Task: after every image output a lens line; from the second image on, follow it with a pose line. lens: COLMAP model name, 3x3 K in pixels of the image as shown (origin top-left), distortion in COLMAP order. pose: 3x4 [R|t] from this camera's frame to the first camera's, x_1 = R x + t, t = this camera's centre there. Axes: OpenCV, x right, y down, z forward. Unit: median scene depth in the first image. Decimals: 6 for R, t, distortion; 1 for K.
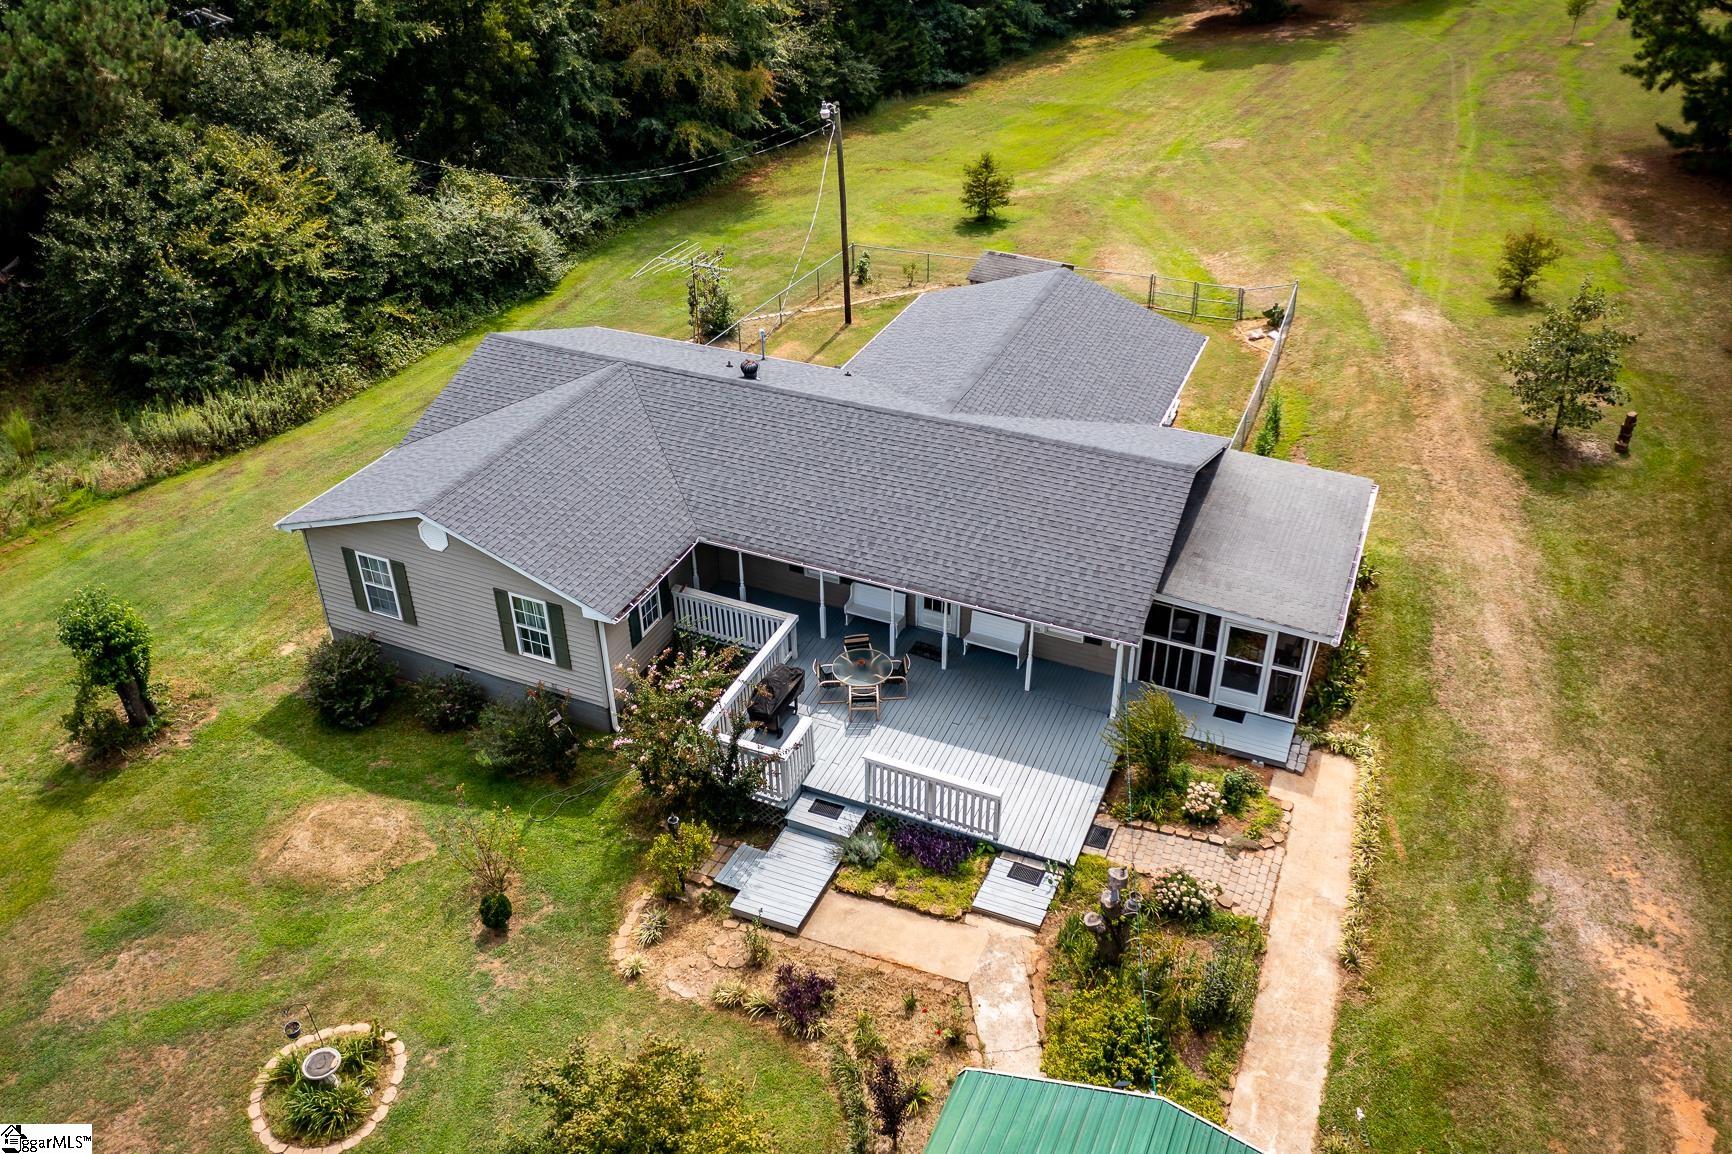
lens RADIAL K [[1371.7, 0, 866.1], [0, 1371.7, 572.7], [0, 0, 1]] dist [-0.007543, -0.012103]
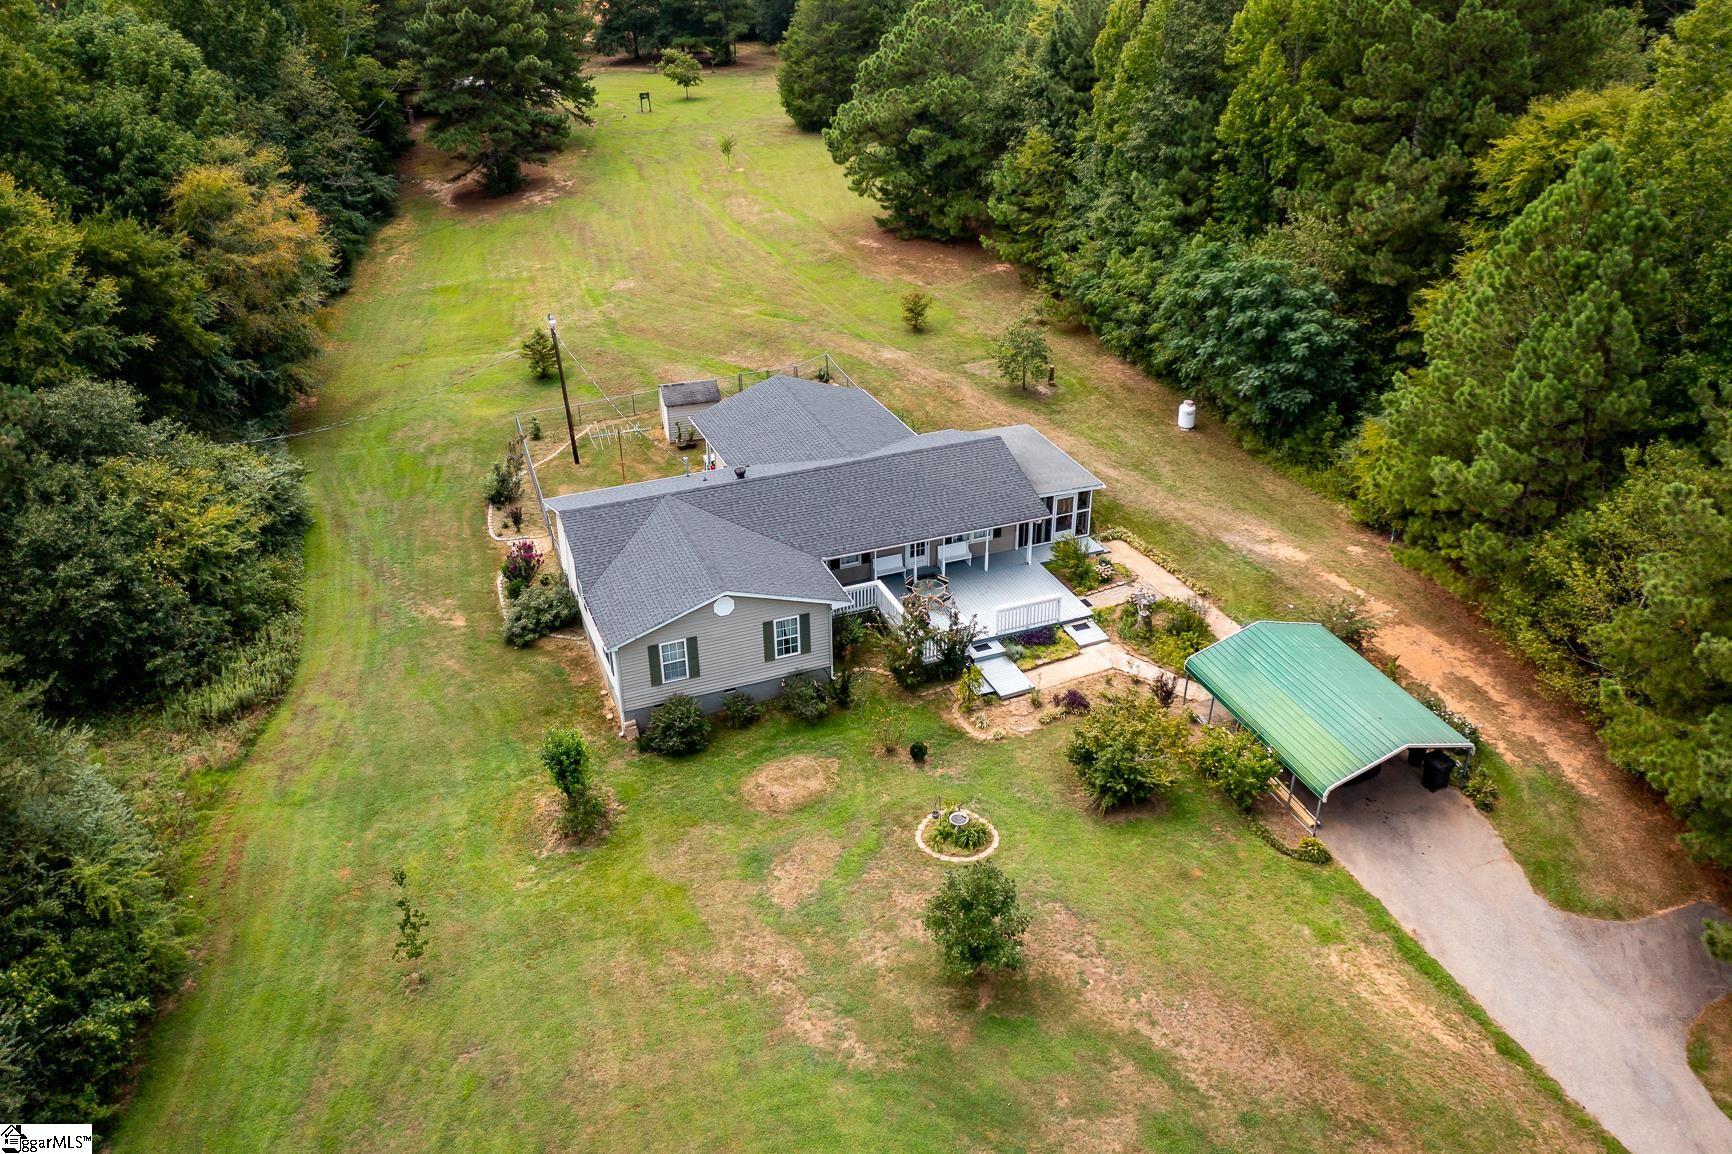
lens RADIAL K [[1371.7, 0, 866.7], [0, 1371.7, 577.9], [0, 0, 1]] dist [-0.007543, -0.012103]
pose [[0.695075, -0.347388, 0.629438, -1.262016], [0.387207, 0.918570, 0.079375, -0.127023], [-0.605756, 0.188551, 0.772986, -0.389809]]
